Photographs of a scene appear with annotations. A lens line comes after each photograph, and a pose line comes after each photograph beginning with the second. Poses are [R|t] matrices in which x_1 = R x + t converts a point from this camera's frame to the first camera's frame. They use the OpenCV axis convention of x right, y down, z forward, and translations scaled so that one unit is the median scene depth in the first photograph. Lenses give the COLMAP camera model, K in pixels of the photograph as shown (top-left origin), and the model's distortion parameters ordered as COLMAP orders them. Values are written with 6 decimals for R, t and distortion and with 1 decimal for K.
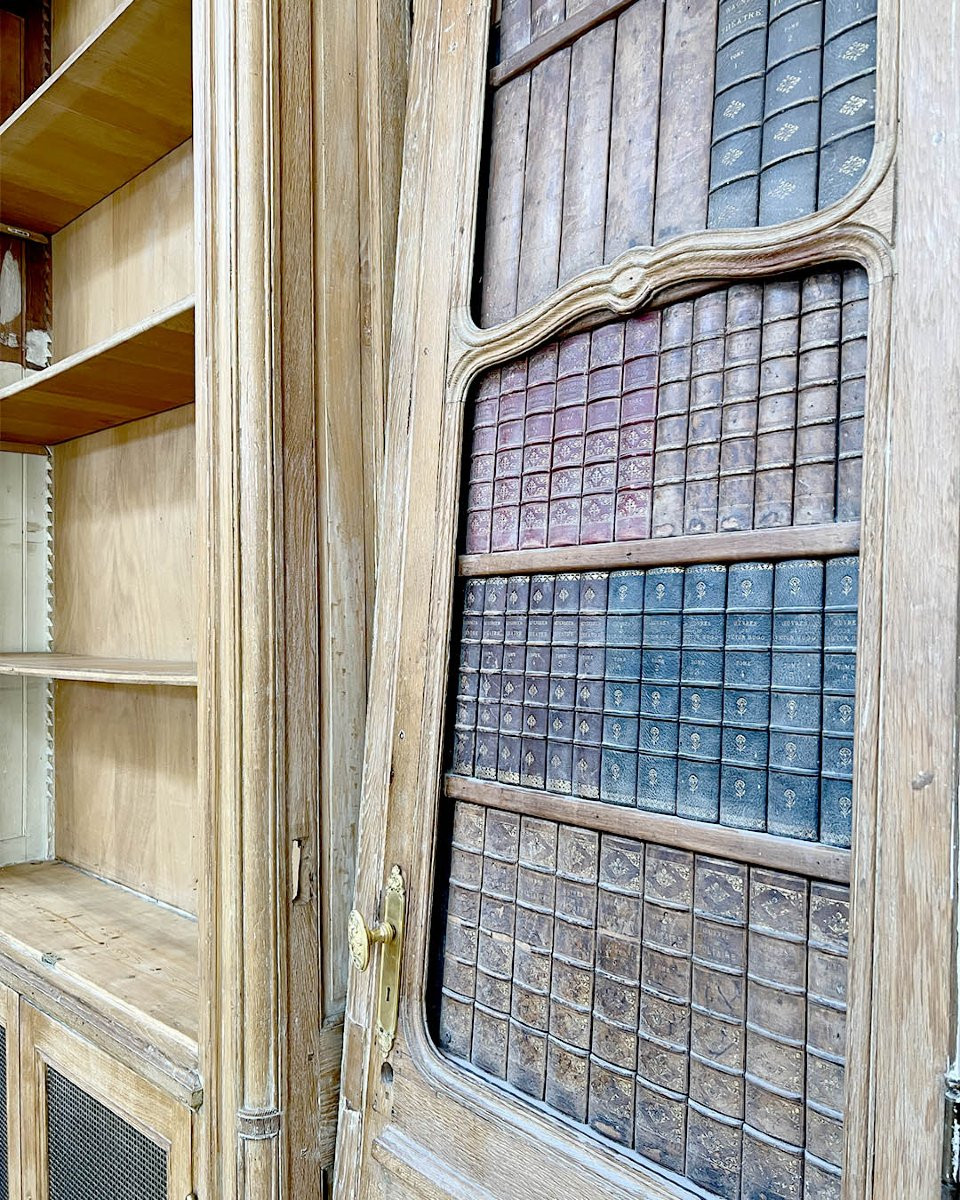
lens RADIAL K [[977.5, 0, 479.0], [0, 977.5, 593.3], [0, 0, 1]] dist [0.060659, -0.076757]
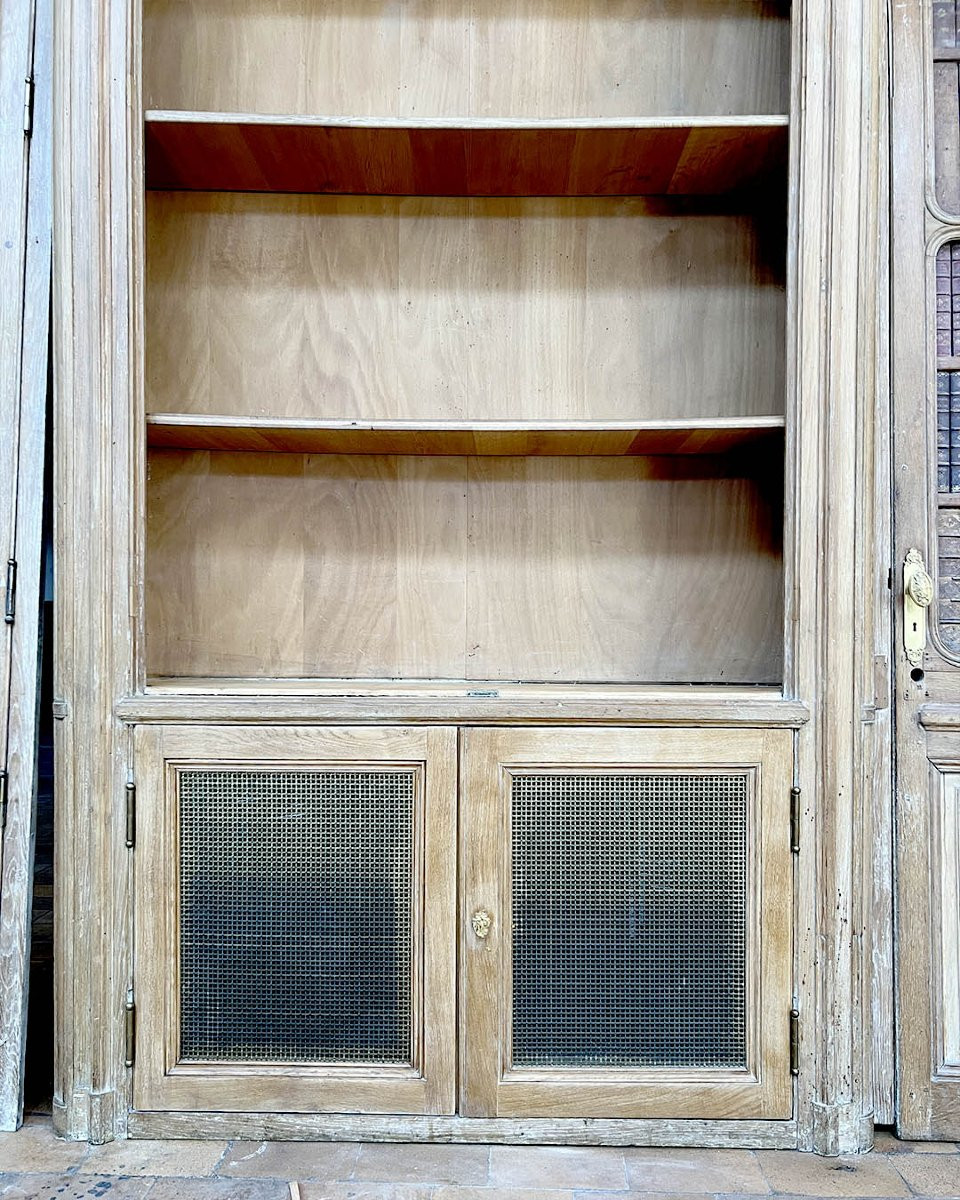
lens RADIAL K [[977.5, 0, 487.1], [0, 977.5, 650.8], [0, 0, 1]] dist [0.060659, -0.076757]
pose [[0.707903, 0.001088, 0.706309, -1.825201], [-0.037769, 0.998626, 0.036316, 0.447572], [-0.705299, -0.052385, 0.706971, 0.398191]]
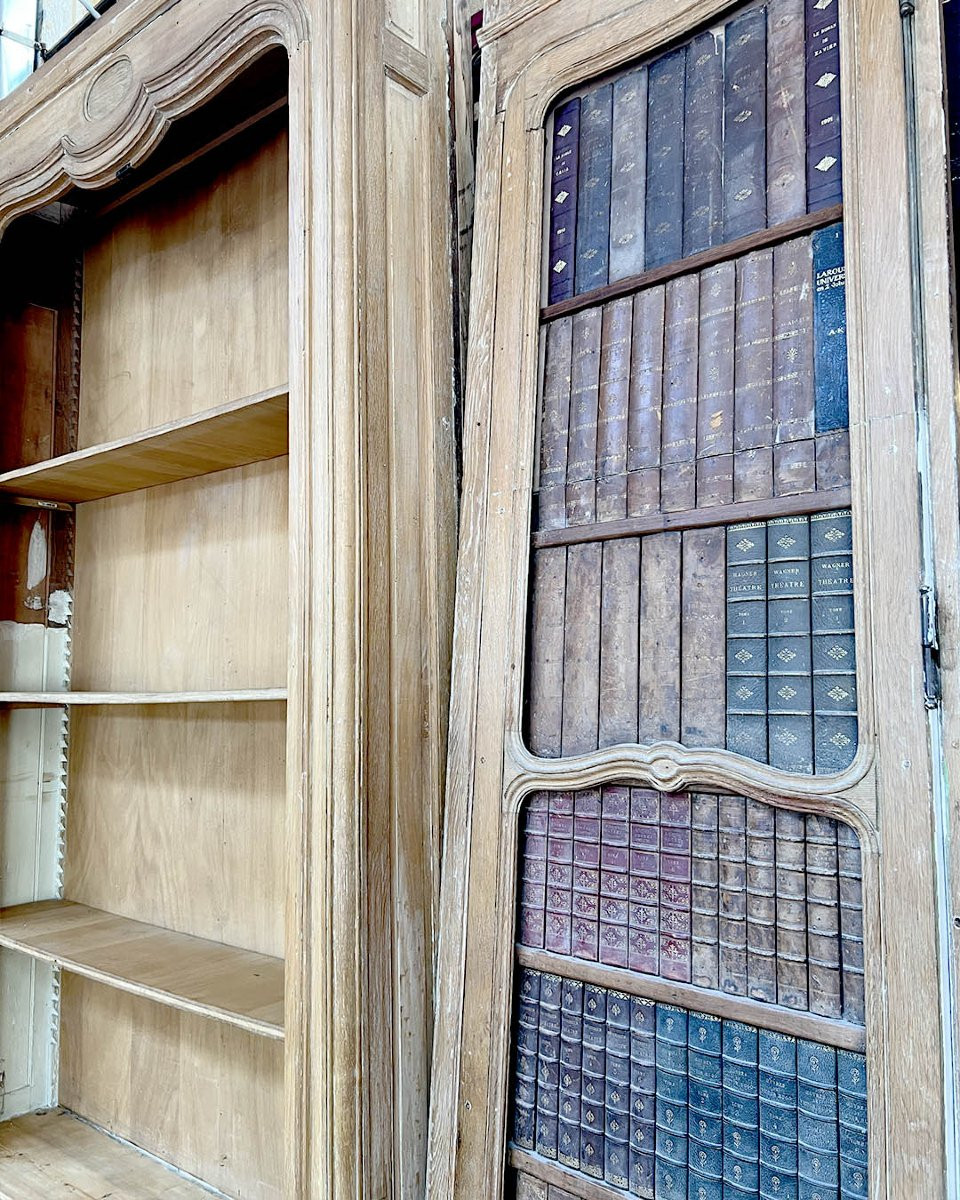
lens RADIAL K [[977.5, 0, 482.1], [0, 977.5, 553.7], [0, 0, 1]] dist [0.060659, -0.076757]
pose [[0.995370, 0.005184, 0.095981, -0.200752], [0.004429, 0.995010, -0.099677, -0.442349], [-0.096018, 0.099641, 0.990380, -0.270266]]
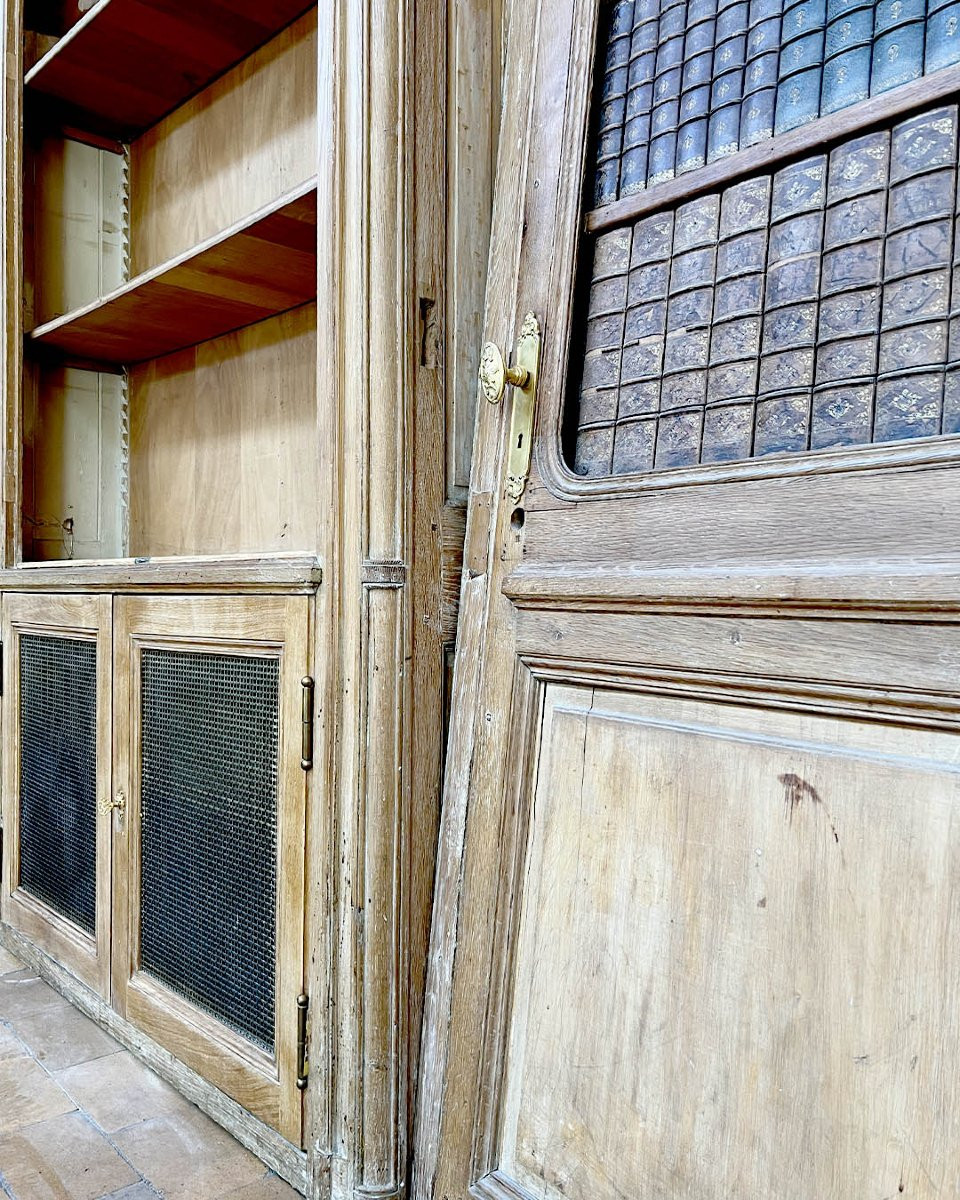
lens RADIAL K [[977.5, 0, 483.9], [0, 977.5, 600.1], [0, 0, 1]] dist [0.060659, -0.076757]
pose [[0.999460, 0.022661, -0.023775, -0.109818], [-0.021771, 0.999076, 0.037055, 0.571889], [0.024593, -0.036518, 0.999030, 0.041346]]
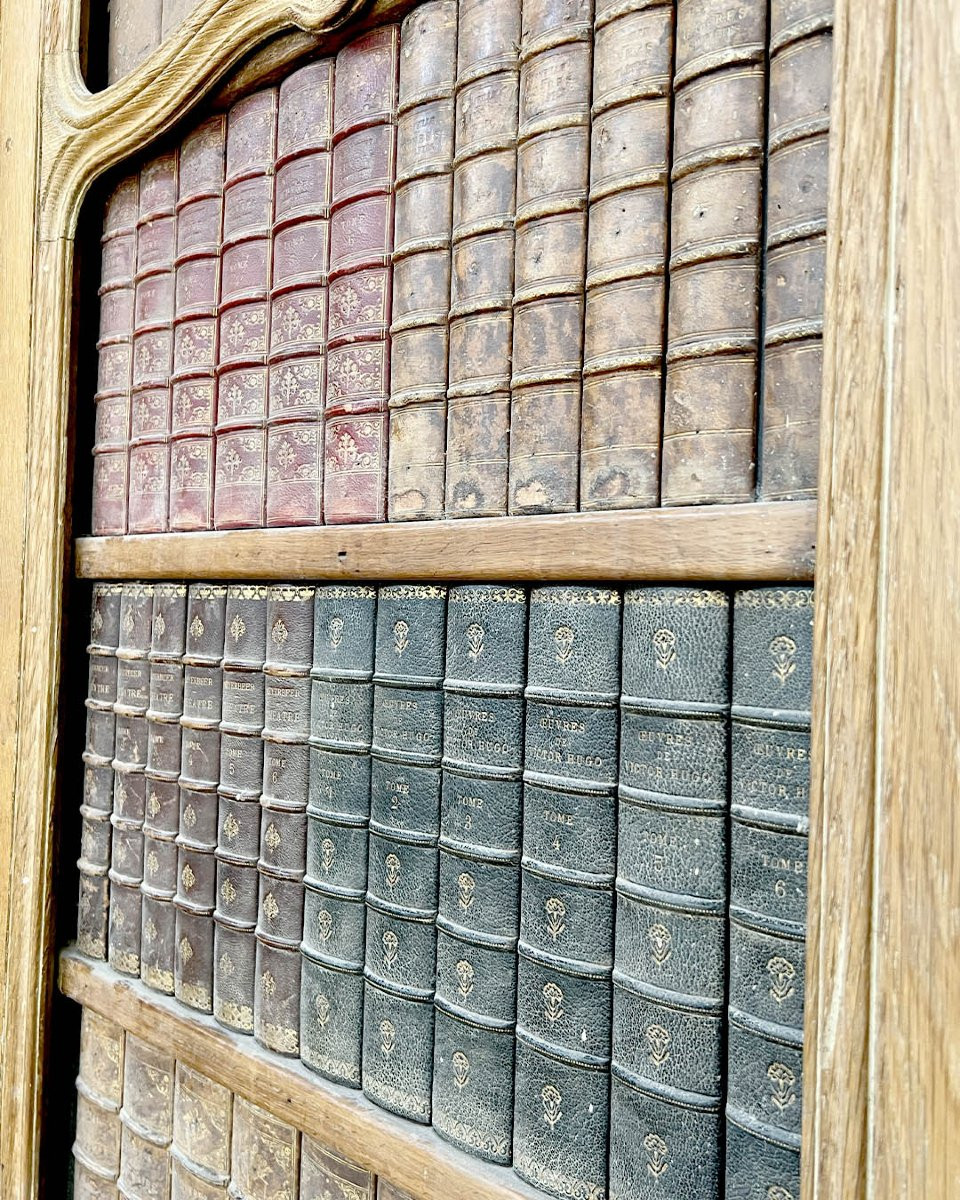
lens RADIAL K [[1055.8, 0, 544.1], [0, 1055.8, 598.2], [0, 0, 1]] dist [0.054144, -0.086146]
pose [[0.989731, -0.029349, 0.139894, 0.163885], [0.018368, 0.996694, 0.079149, -0.052621], [-0.141754, -0.075767, 0.986998, 0.444557]]
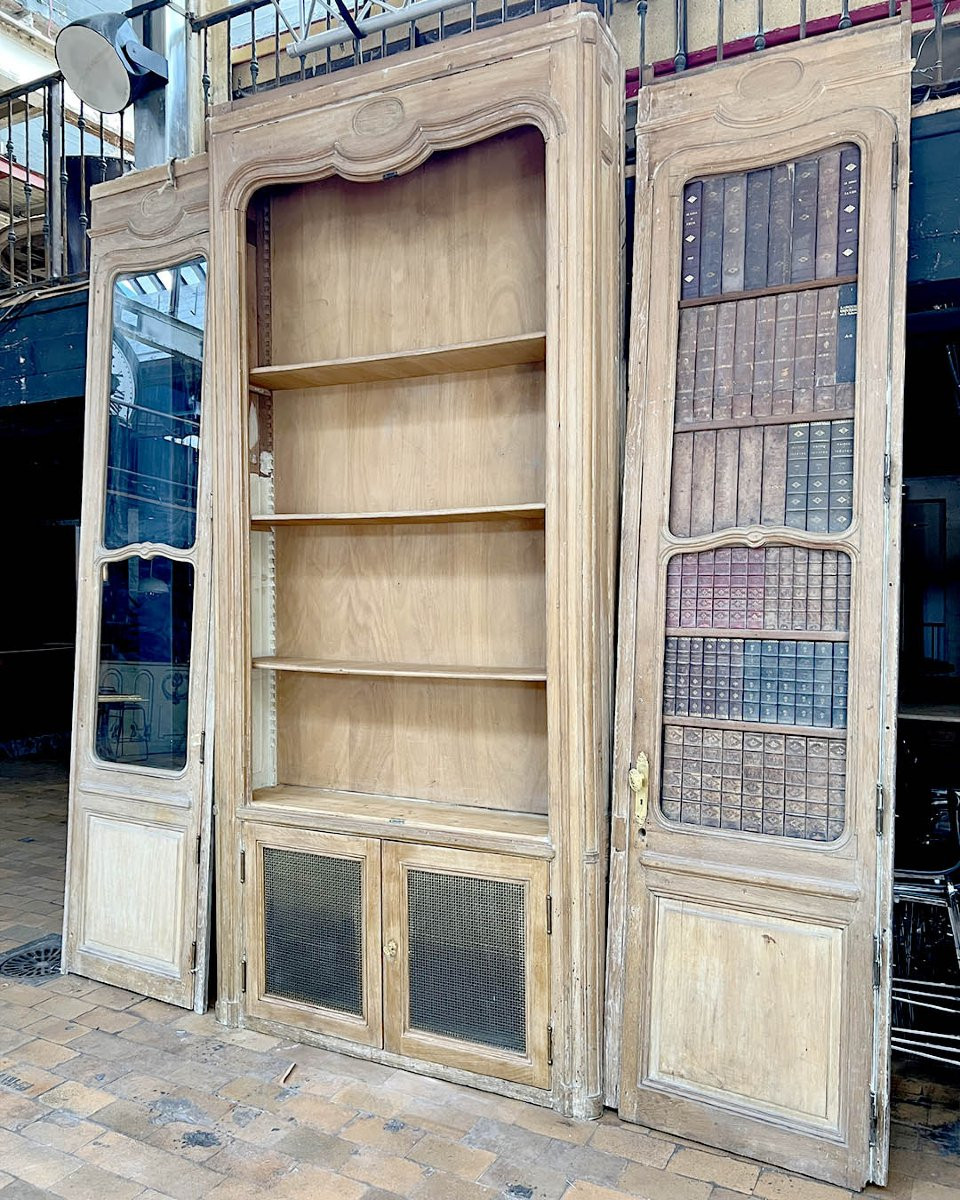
lens RADIAL K [[962.6, 0, 474.1], [0, 962.6, 604.9], [0, 0, 1]] dist [0.041837, -0.049572]
pose [[0.946782, 0.002206, 0.321868, -1.404604], [-0.017276, 0.998883, 0.043971, -0.216628], [-0.321412, -0.047192, 0.945763, -1.278162]]
